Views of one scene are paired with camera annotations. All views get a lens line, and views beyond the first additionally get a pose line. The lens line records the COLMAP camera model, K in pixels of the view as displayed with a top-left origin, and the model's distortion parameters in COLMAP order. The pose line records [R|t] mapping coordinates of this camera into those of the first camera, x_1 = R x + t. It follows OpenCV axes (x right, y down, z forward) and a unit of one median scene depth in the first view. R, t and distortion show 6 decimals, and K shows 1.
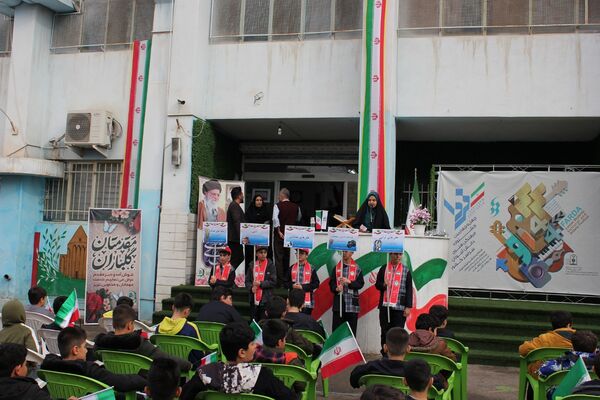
lens RADIAL K [[612.7, 0, 314.2], [0, 612.7, 199.7], [0, 0, 1]] dist [-0.094647, -0.004154]
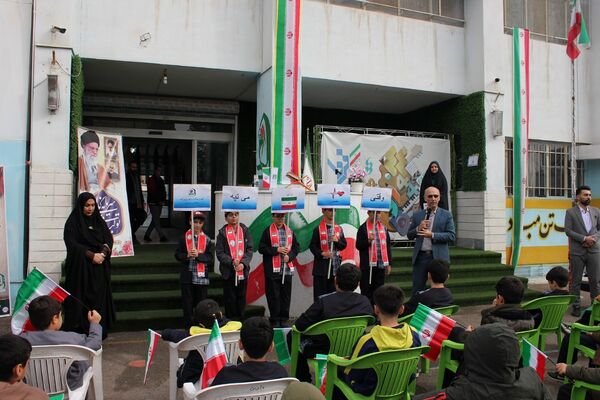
lens RADIAL K [[490.7, 0, 300.0], [0, 490.7, 200.0], [0, 0, 1]] dist [-0.176150, 0.152001]
pose [[0.841039, -0.025634, 0.540367, -0.294822], [-0.014377, 0.997465, 0.069693, 0.013002], [-0.540783, -0.066383, 0.838538, 0.312469]]
